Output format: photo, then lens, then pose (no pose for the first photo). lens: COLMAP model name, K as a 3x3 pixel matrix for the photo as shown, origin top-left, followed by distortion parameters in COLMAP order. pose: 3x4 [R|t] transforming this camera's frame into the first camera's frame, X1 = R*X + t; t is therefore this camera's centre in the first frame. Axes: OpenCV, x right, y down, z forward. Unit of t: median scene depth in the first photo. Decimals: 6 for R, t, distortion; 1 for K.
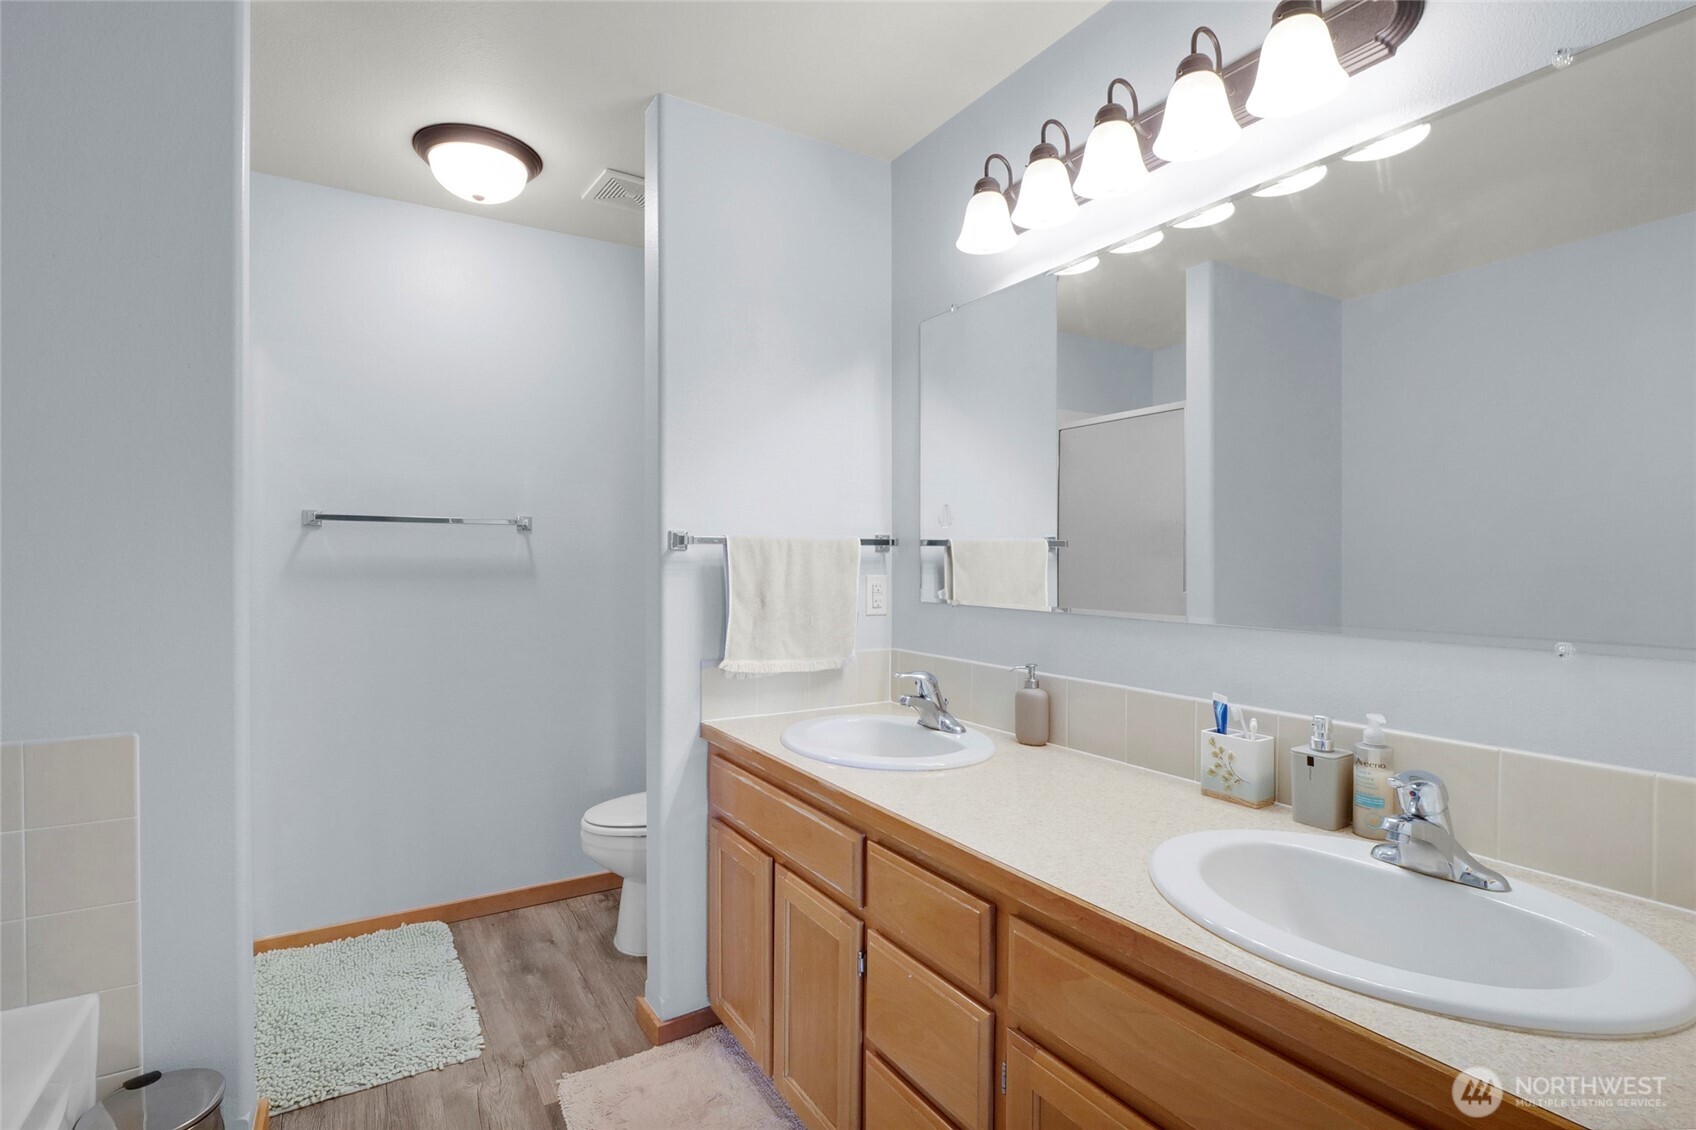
lens RADIAL K [[806.2, 0, 848.6], [0, 806.2, 550.5], [0, 0, 1]] dist [-0.017077, 0.000934]
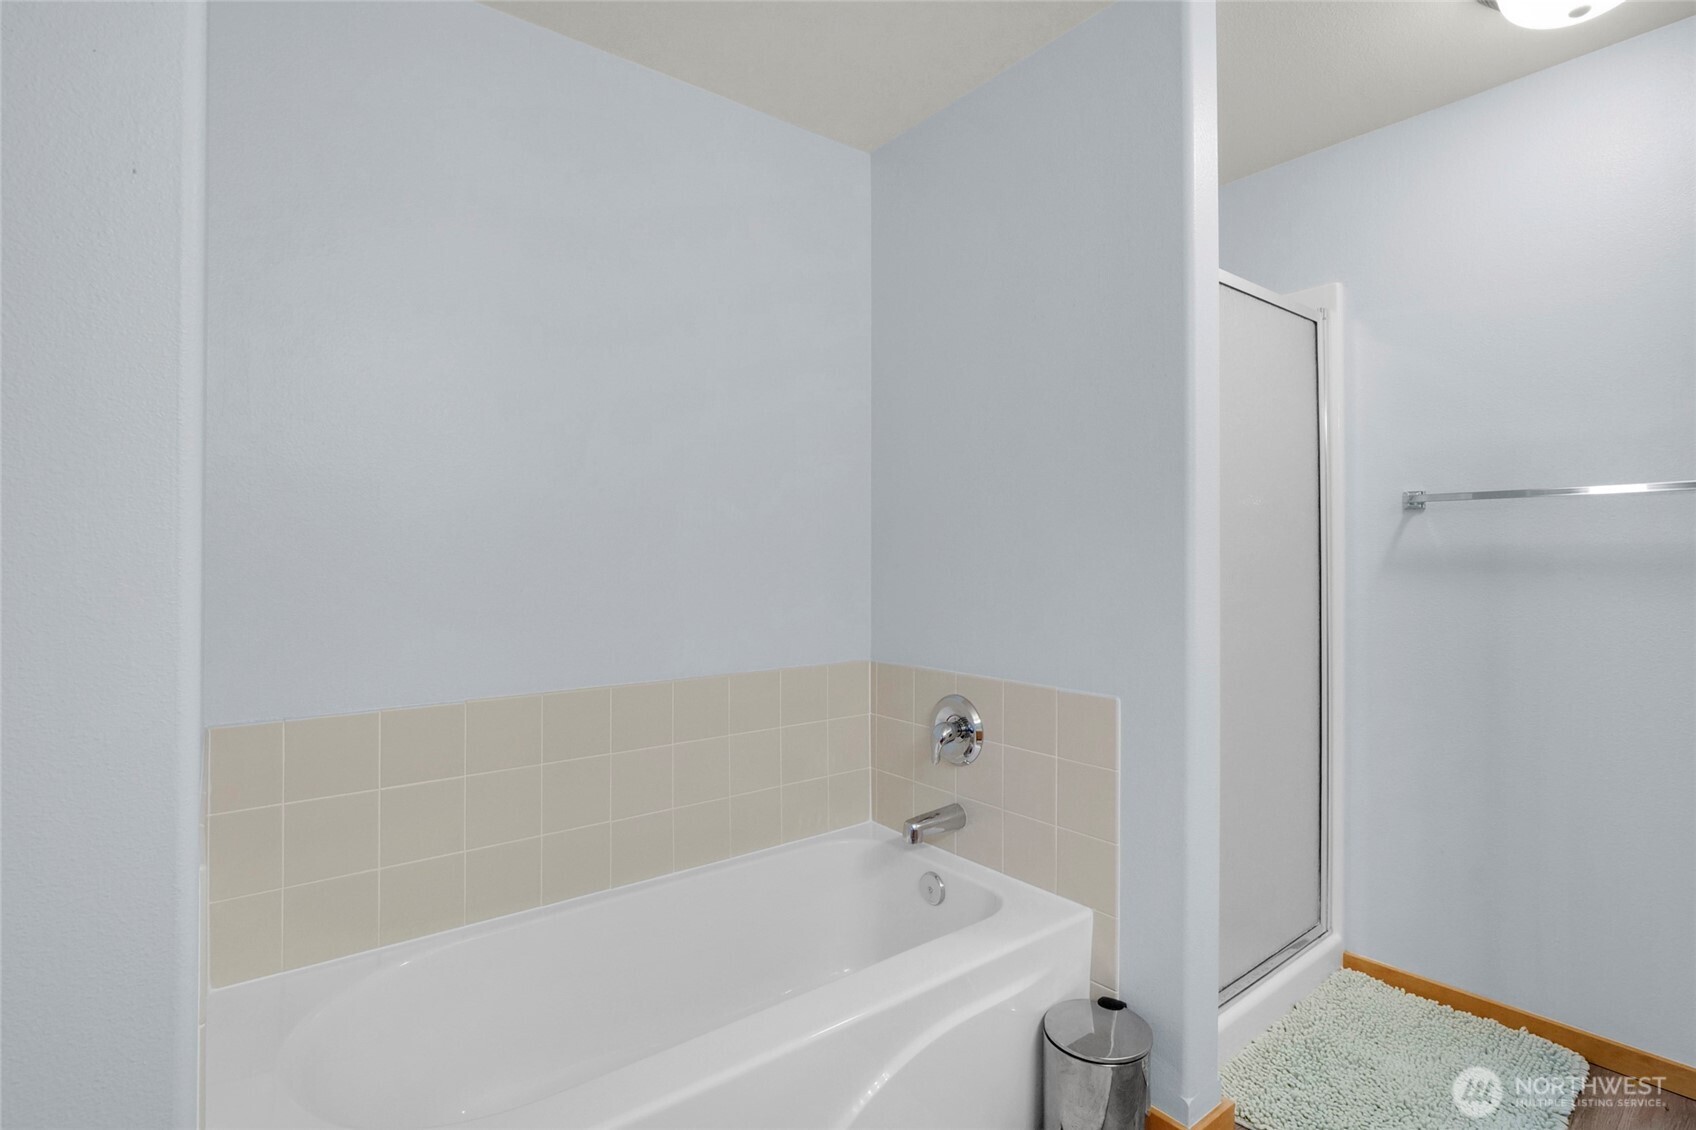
lens RADIAL K [[806.2, 0, 848.6], [0, 806.2, 550.5], [0, 0, 1]] dist [-0.017077, 0.000934]
pose [[0.110630, -0.010191, -0.993809, 0.134152], [0.010204, 0.999906, -0.009118, 0.016594], [0.993809, -0.009132, 0.110724, 0.316068]]
